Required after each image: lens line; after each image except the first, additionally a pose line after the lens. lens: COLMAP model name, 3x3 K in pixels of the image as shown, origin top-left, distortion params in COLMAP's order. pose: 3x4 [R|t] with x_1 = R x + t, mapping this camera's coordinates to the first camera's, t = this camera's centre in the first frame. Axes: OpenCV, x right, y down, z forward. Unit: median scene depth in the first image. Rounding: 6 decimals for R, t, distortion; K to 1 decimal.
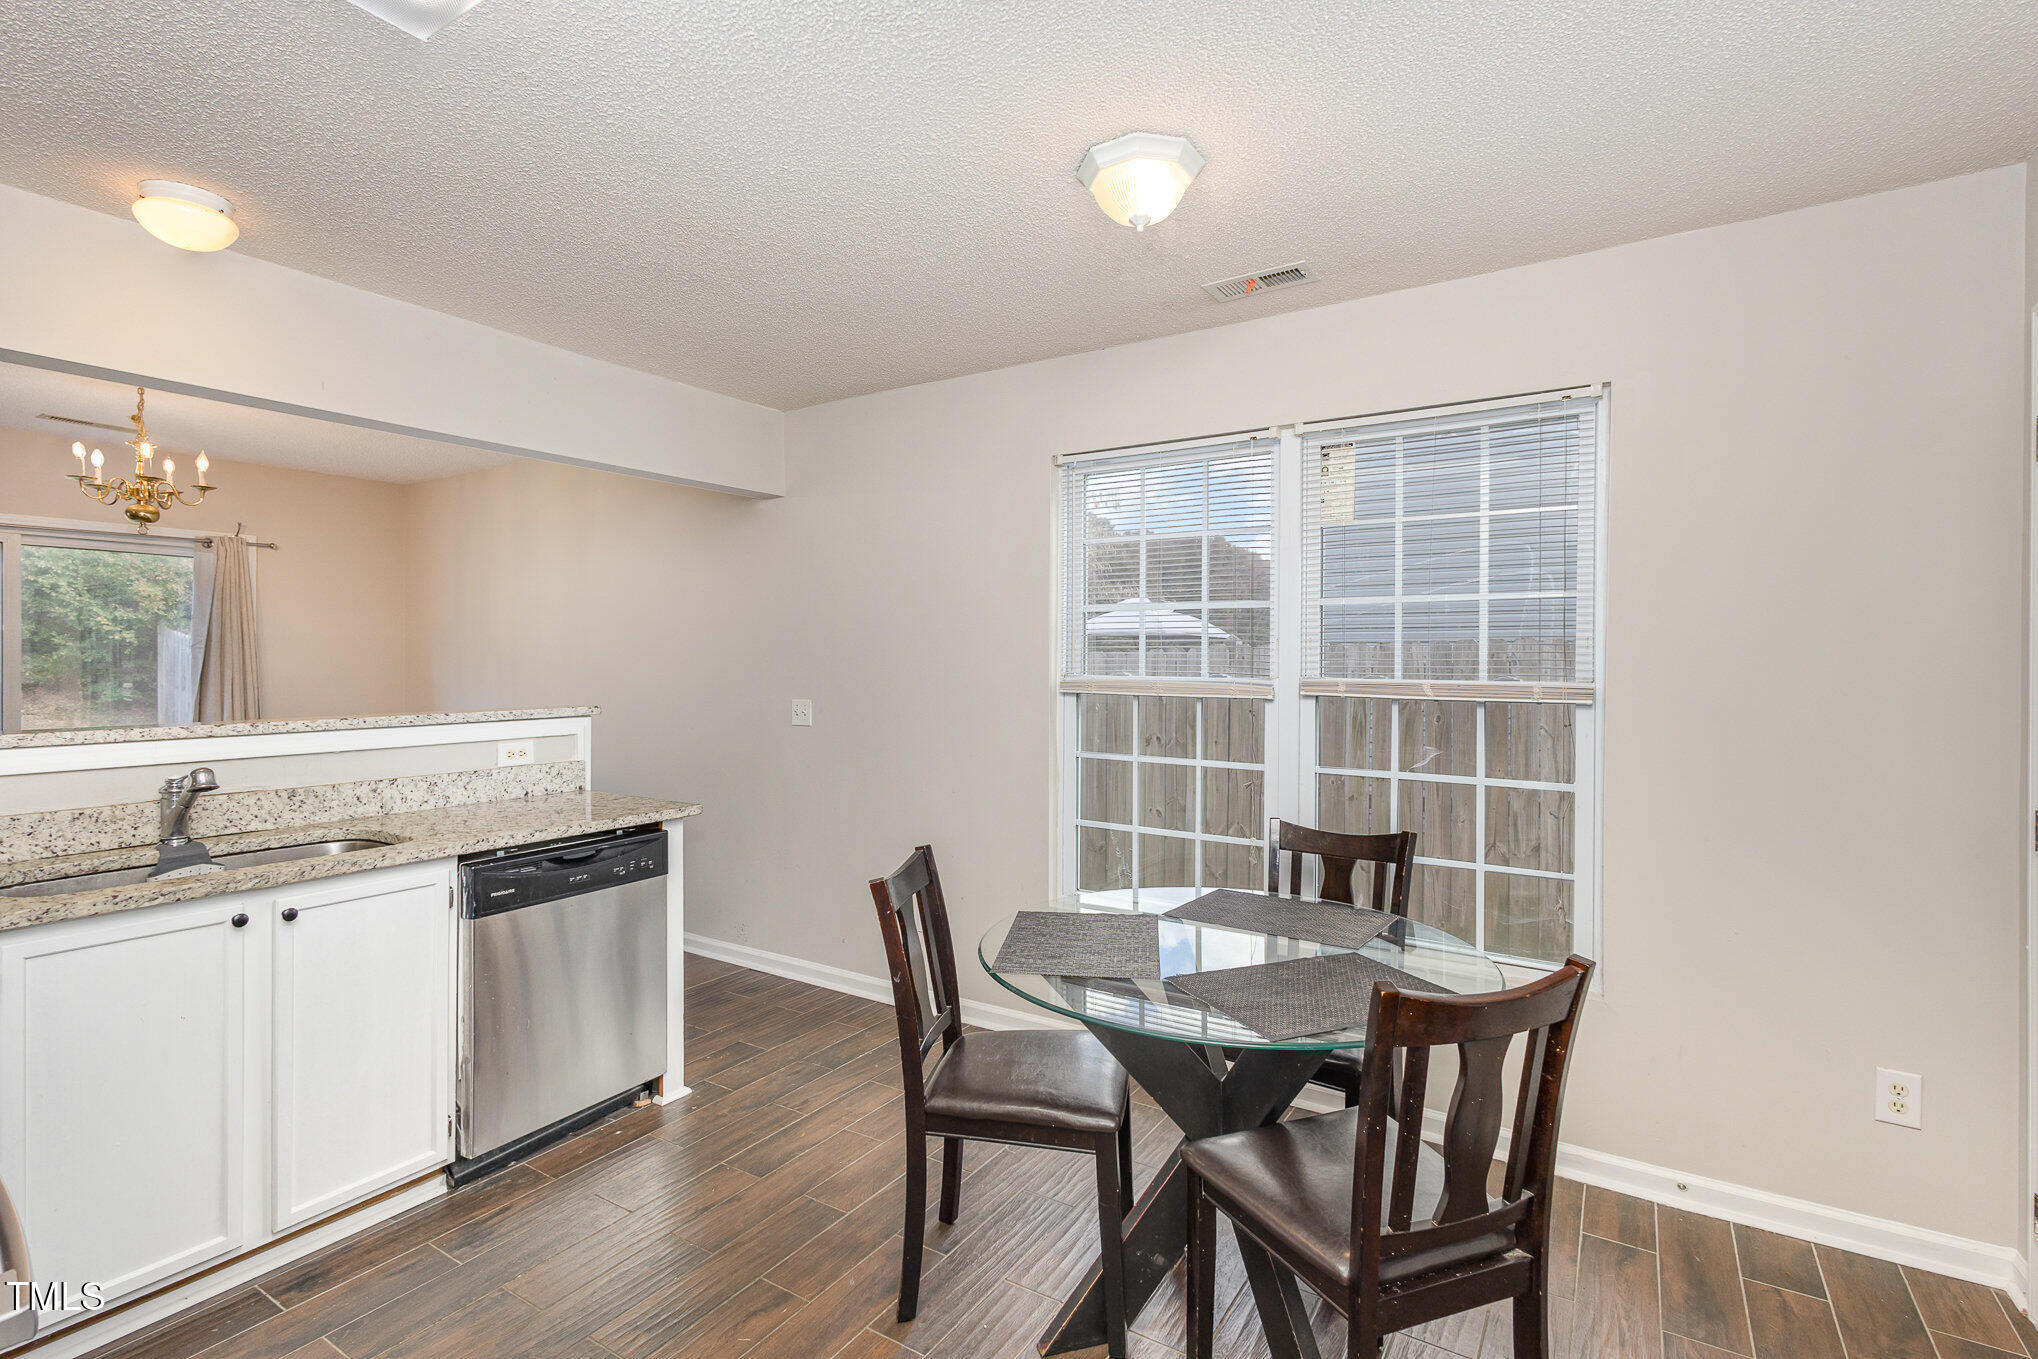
lens RADIAL K [[950.6, 0, 1019.0], [0, 950.6, 679.5], [0, 0, 1]] dist [0.001830, 0.000313]
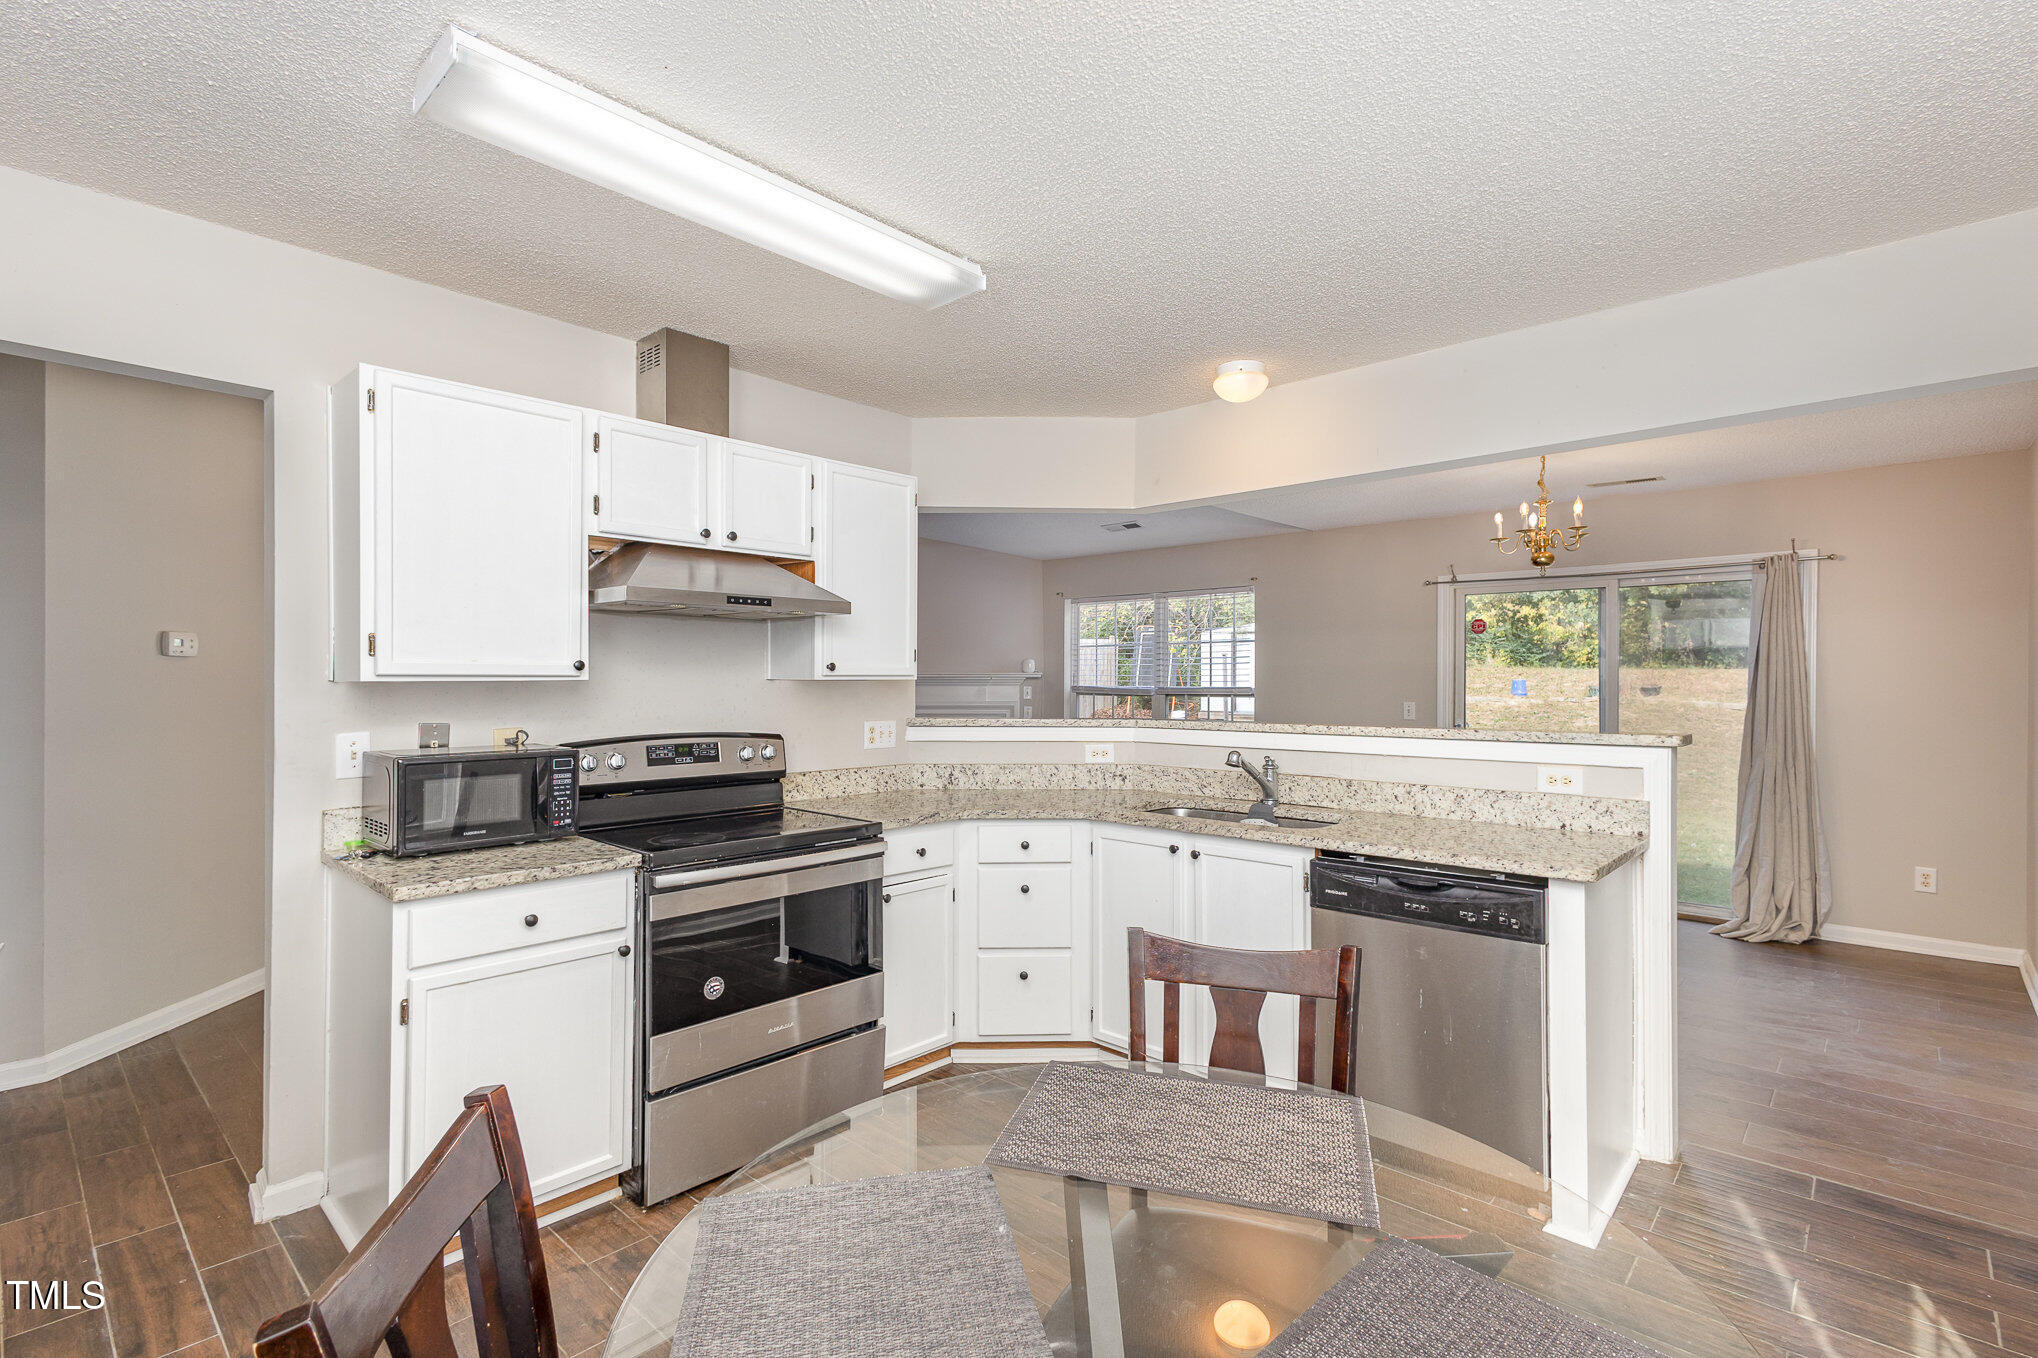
lens RADIAL K [[950.6, 0, 1019.0], [0, 950.6, 679.0], [0, 0, 1]] dist [0.001830, 0.000313]
pose [[-0.171744, -0.002669, -0.985138, 0.501893], [-0.021806, 0.999762, 0.001093, -0.009722], [0.984900, 0.021670, -0.171762, 0.707535]]
